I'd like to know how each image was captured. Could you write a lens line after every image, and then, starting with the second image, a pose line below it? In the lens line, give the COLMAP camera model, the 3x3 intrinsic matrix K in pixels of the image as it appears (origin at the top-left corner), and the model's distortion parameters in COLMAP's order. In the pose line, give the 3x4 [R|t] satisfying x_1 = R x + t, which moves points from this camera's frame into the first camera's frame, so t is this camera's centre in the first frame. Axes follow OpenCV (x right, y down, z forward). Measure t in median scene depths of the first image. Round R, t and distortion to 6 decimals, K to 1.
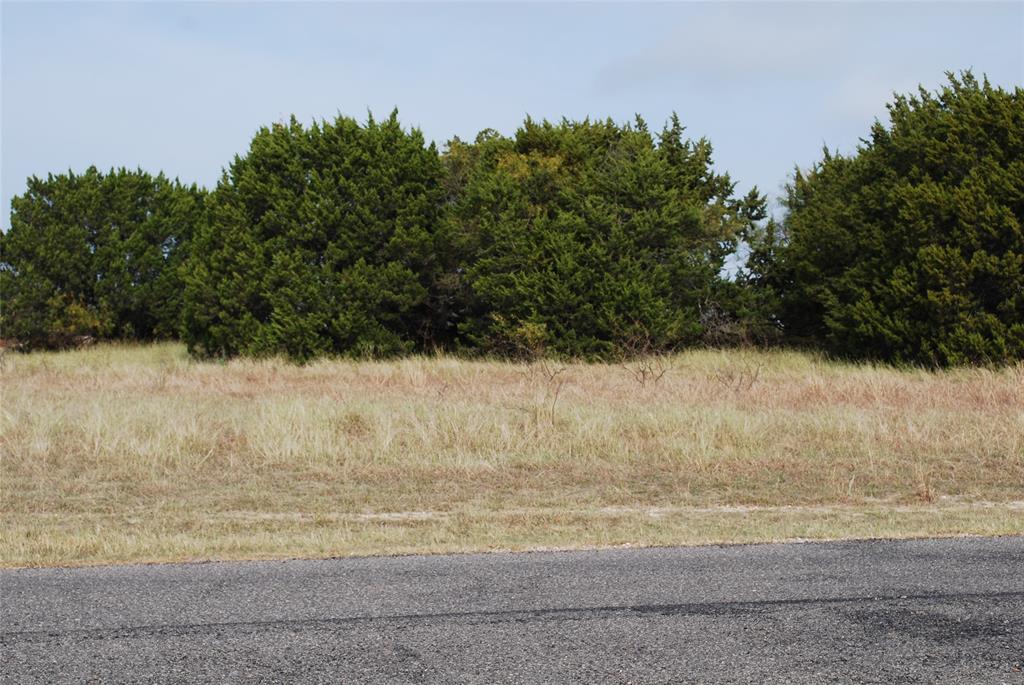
lens RADIAL K [[1675.9, 0, 515.2], [0, 1675.9, 350.7], [0, 0, 1]] dist [0.006470, 0.000000]
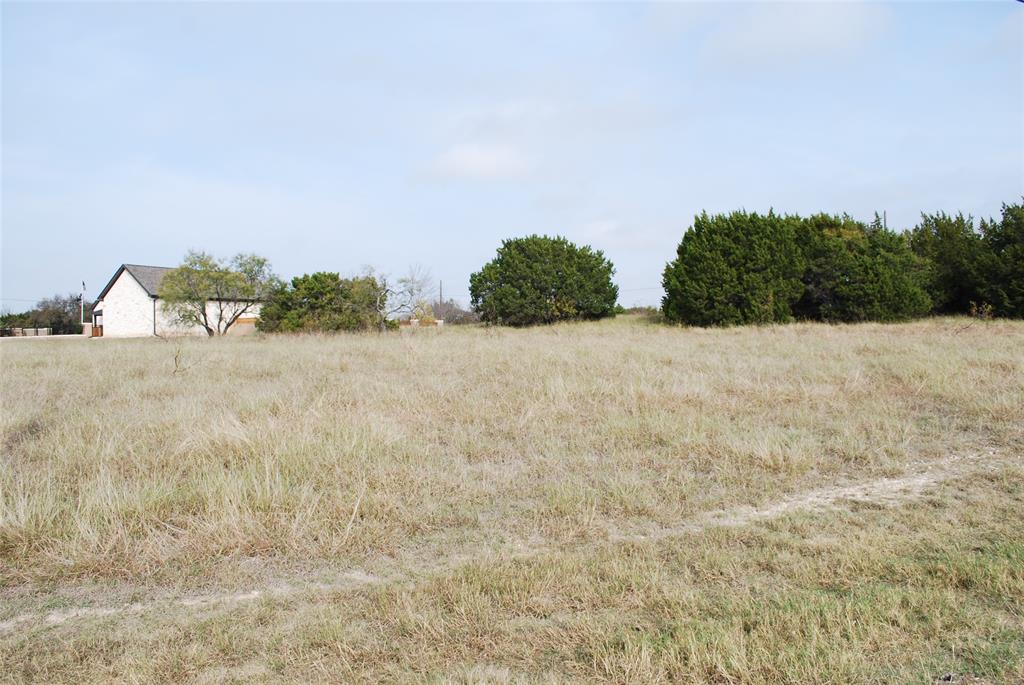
lens RADIAL K [[809.4, 0, 507.8], [0, 809.4, 339.0], [0, 0, 1]] dist [-0.084704, 0.011181]
pose [[0.986512, -0.020715, 0.162370, -0.614544], [0.018305, 0.999699, 0.016323, 0.000539], [-0.162660, -0.013130, 0.986595, 0.046934]]
